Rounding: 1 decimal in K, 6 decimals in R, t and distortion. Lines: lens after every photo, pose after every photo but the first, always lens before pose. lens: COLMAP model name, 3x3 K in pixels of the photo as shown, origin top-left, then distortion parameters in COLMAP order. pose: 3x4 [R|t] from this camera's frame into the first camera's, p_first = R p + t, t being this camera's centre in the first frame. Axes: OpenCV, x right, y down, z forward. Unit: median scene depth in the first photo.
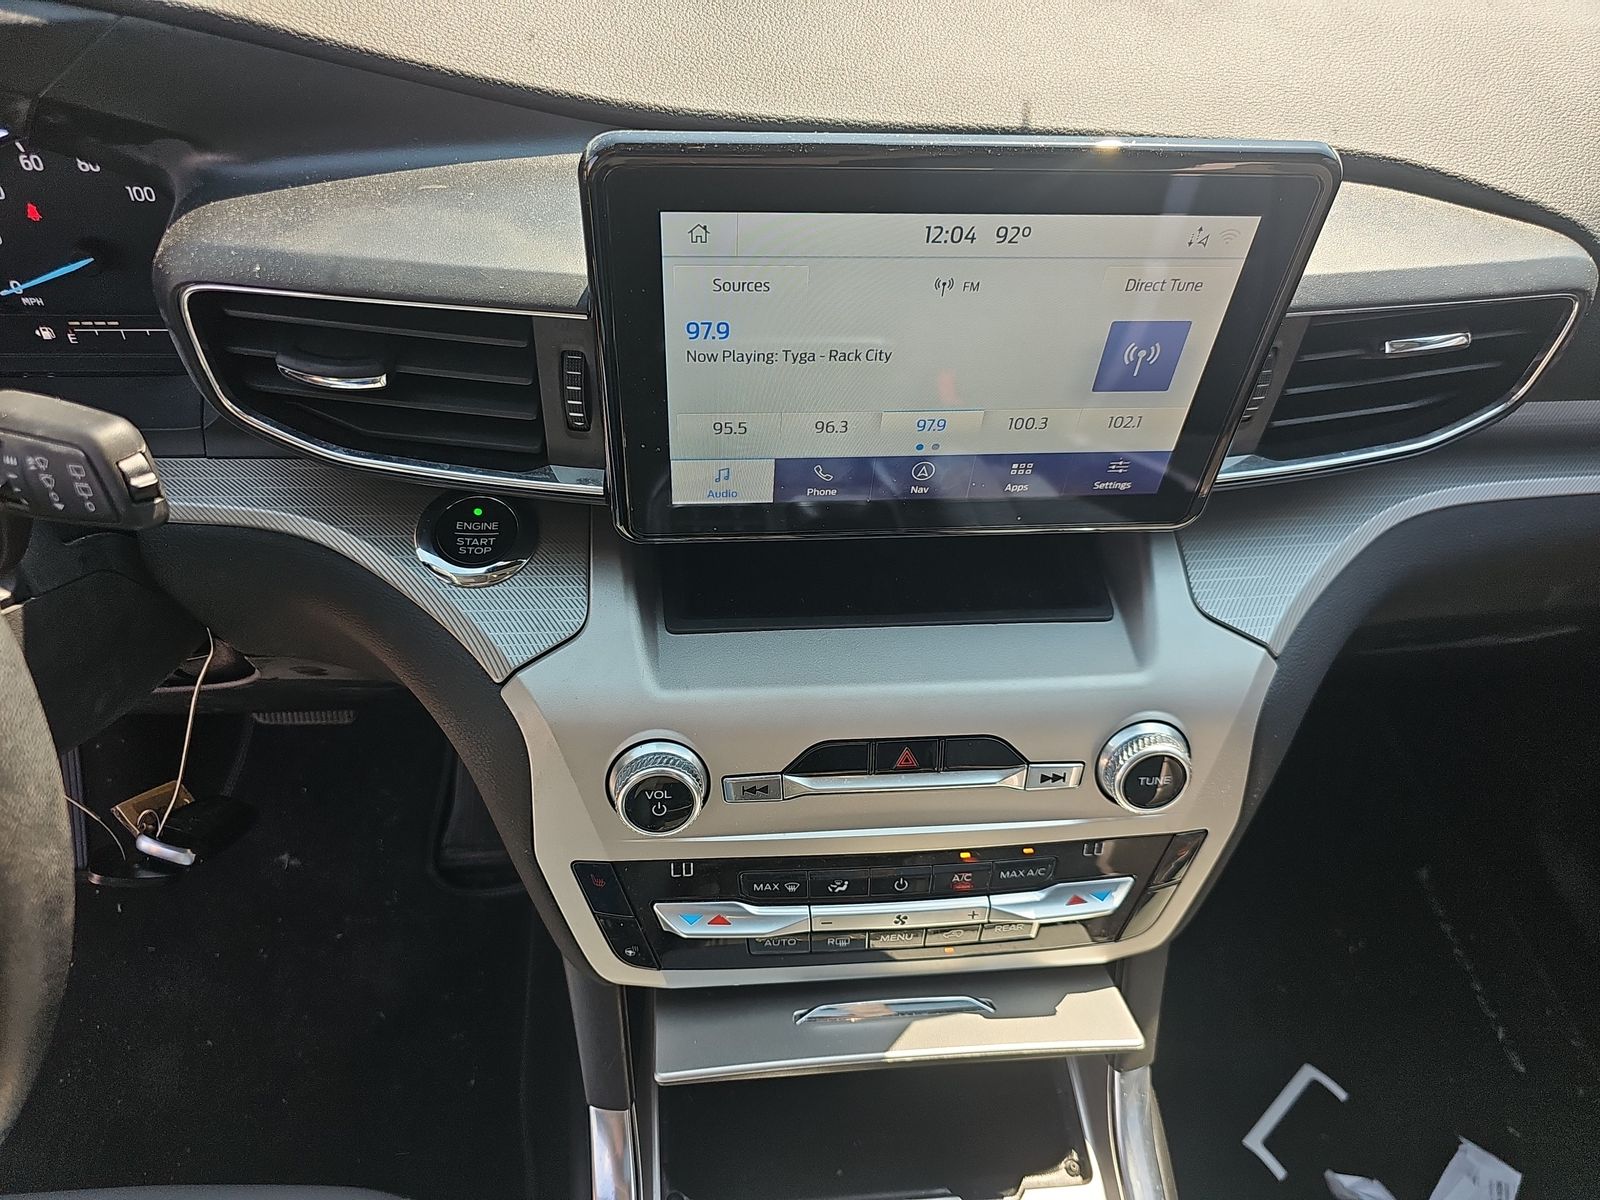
lens RADIAL K [[1079.5, 0, 800.0], [0, 1079.5, 600.0], [0, 0, 1]] dist [0.008870, 0.001543]
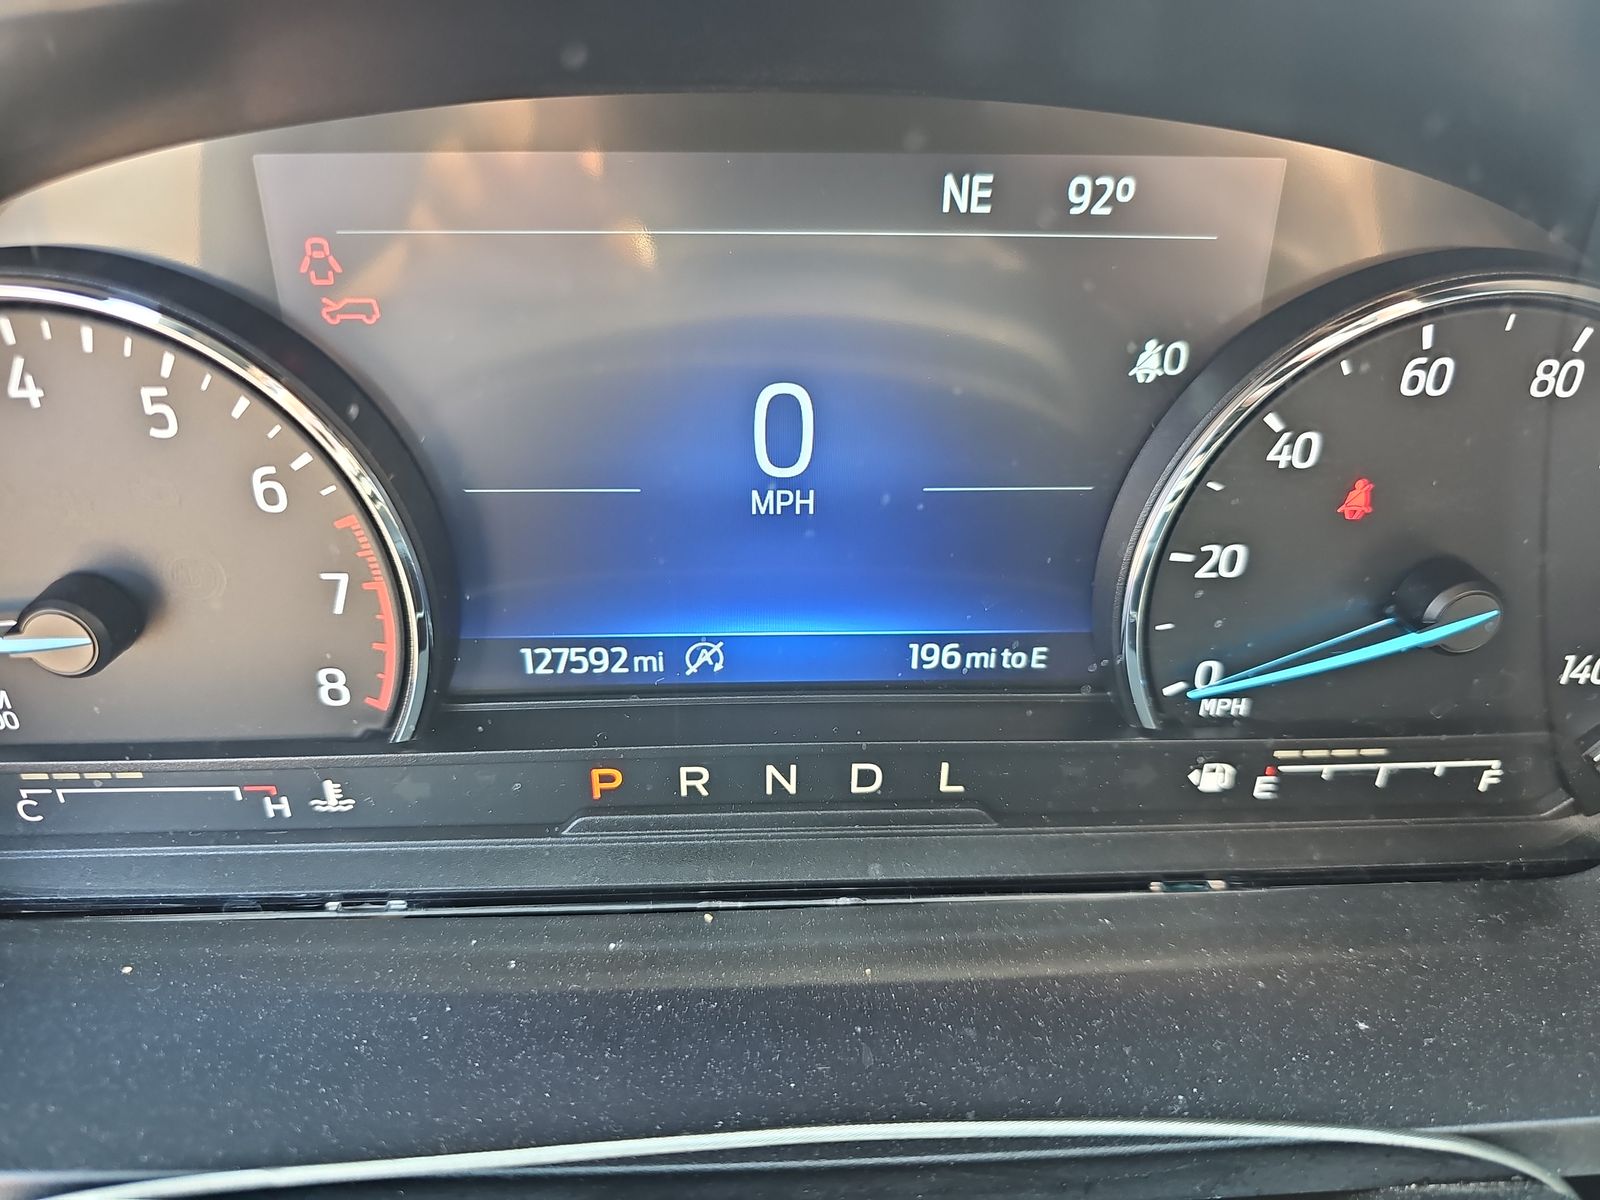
lens RADIAL K [[1079.5, 0, 800.0], [0, 1079.5, 600.0], [0, 0, 1]] dist [0.008870, 0.001543]
pose [[0.999234, -0.010274, -0.037762, -0.869389], [0.002448, 0.979444, -0.201702, -0.239226], [0.039058, 0.201455, 0.978719, 0.605462]]
